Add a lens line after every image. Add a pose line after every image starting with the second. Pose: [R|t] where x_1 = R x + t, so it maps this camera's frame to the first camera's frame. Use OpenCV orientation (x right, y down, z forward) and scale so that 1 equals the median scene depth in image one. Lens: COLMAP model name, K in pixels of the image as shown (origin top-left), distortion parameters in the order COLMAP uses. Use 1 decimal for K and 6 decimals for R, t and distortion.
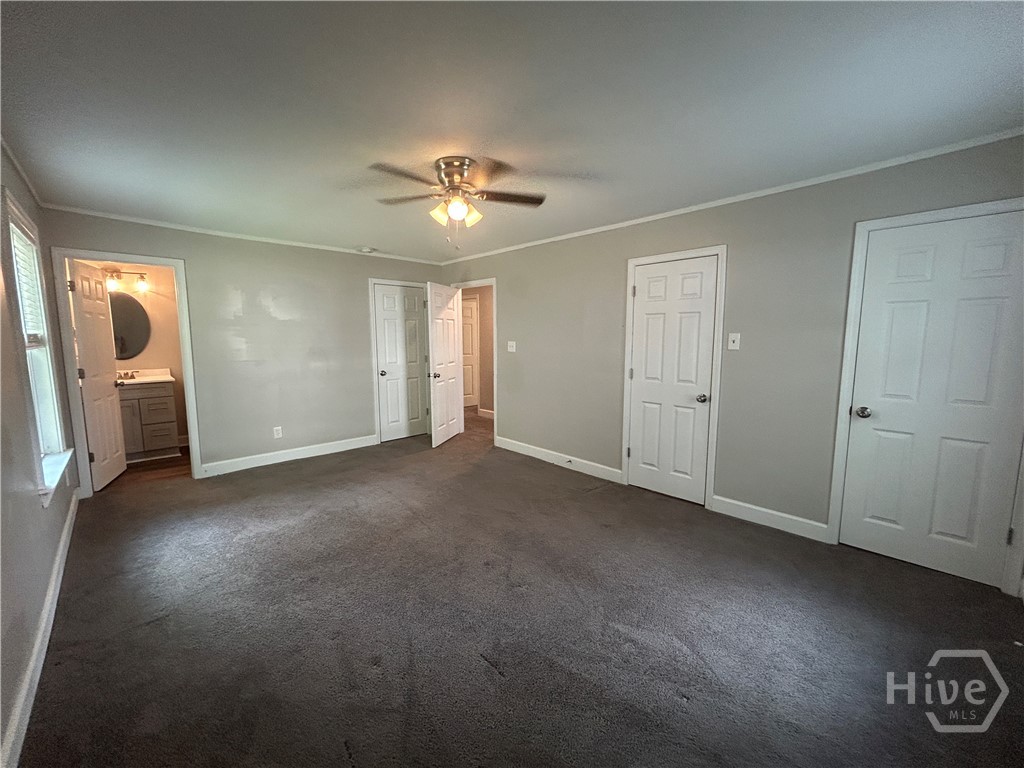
lens RADIAL K [[396.1, 0, 506.5], [0, 396.1, 383.5], [0, 0, 1]] dist [-0.001408, 0.000041]
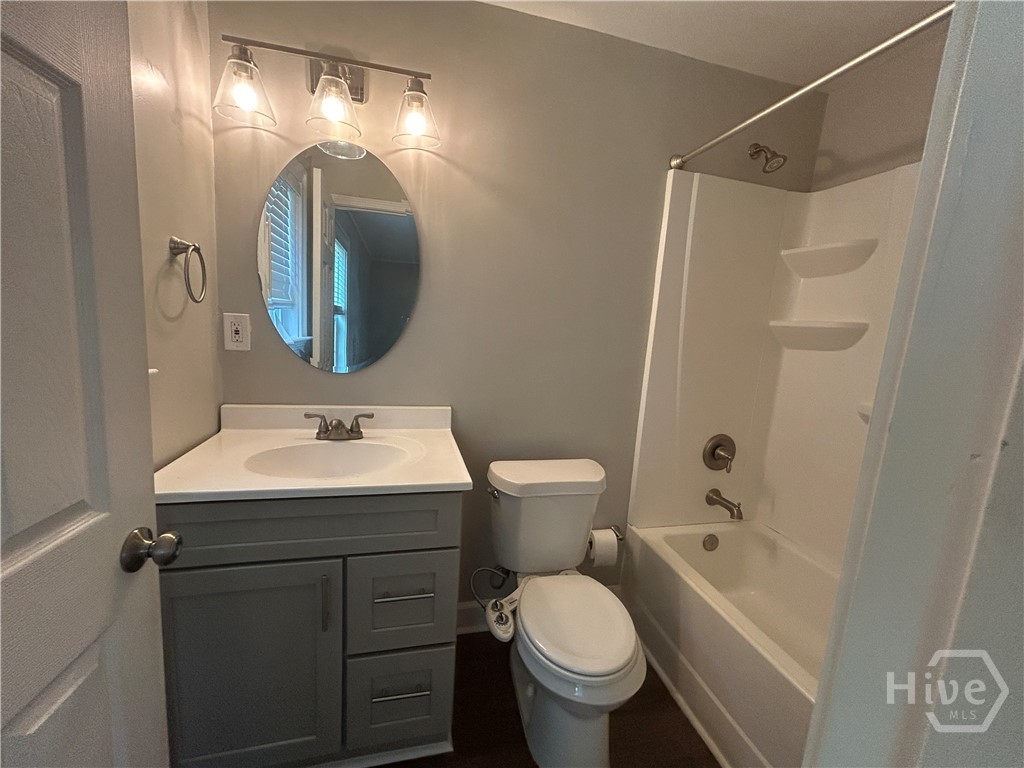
lens RADIAL K [[416.9, 0, 513.9], [0, 416.9, 384.2], [0, 0, 1]] dist [0.001782, -0.001120]
pose [[0.863971, 0.132637, -0.485758, -0.708667], [-0.124467, 0.991002, 0.049217, -0.083384], [0.487916, 0.017939, 0.872706, 0.799680]]
